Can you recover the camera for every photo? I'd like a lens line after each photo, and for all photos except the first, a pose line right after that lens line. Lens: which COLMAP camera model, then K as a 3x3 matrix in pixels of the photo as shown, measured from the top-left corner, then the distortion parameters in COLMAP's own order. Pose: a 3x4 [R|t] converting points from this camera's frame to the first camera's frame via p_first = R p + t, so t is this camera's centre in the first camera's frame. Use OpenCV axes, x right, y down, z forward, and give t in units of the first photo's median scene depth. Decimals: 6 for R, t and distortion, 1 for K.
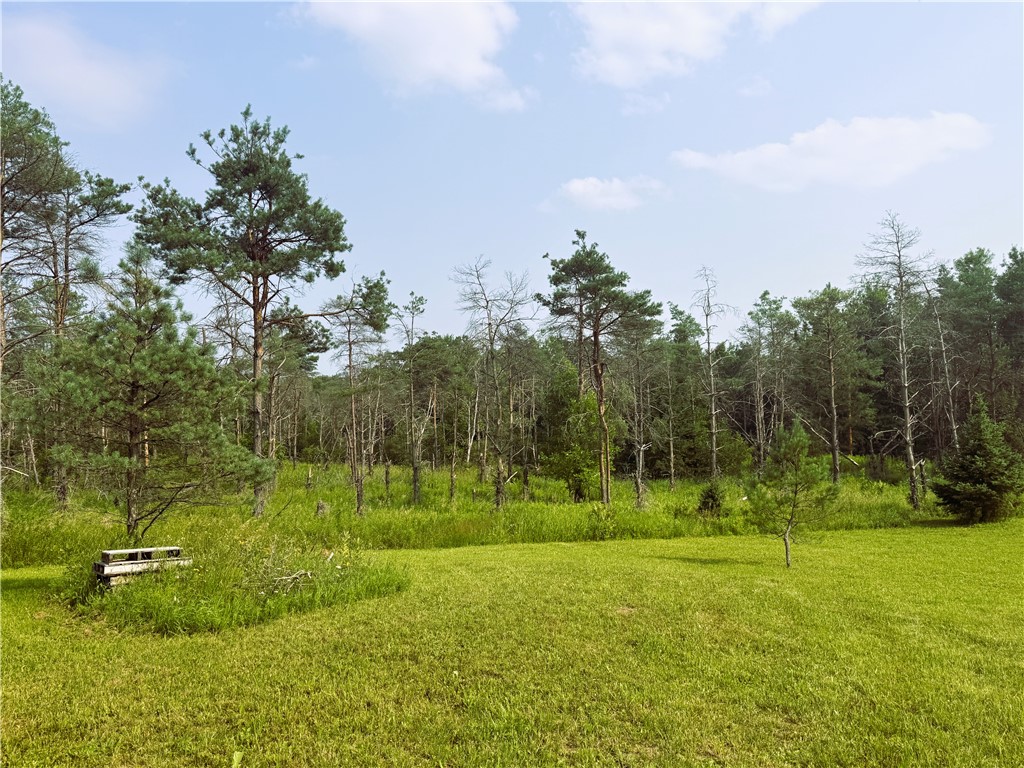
lens RADIAL K [[744.1, 0, 511.4], [0, 744.1, 380.2], [0, 0, 1]] dist [0.081598, -0.010846]
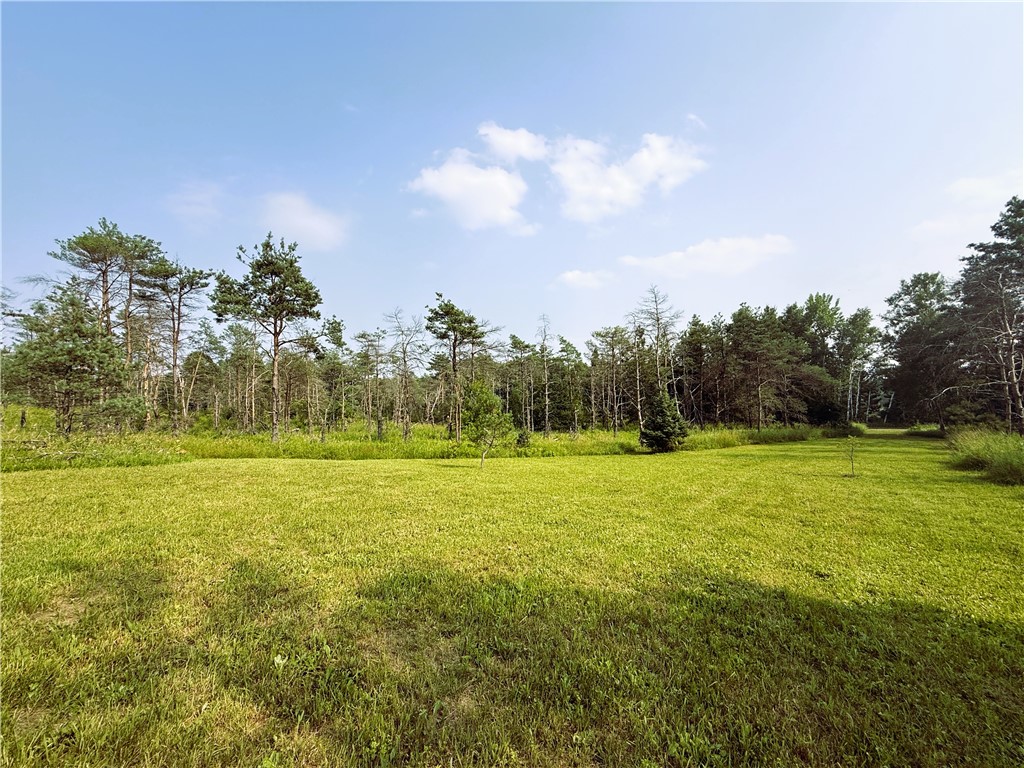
lens RADIAL K [[404.5, 0, 508.4], [0, 404.5, 385.0], [0, 0, 1]] dist [-0.003563, 0.000155]
pose [[0.996641, 0.007698, -0.081530, 0.325491], [-0.007078, 0.999944, 0.007886, 0.019284], [0.081586, -0.007282, 0.996640, 0.005160]]
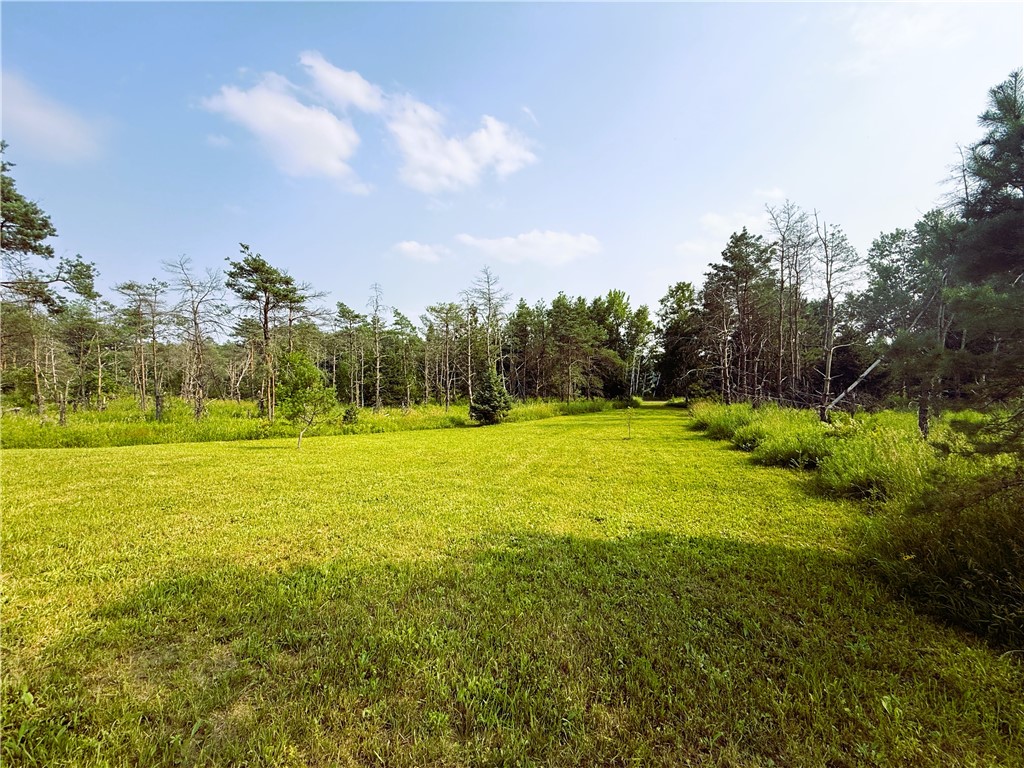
lens RADIAL K [[404.5, 0, 508.1], [0, 404.5, 384.6], [0, 0, 1]] dist [-0.003563, 0.000155]
pose [[0.948916, 0.020420, 0.314868, 0.332067], [-0.040812, 0.997464, 0.058306, 0.019871], [-0.312879, -0.068178, 0.947343, 0.006045]]
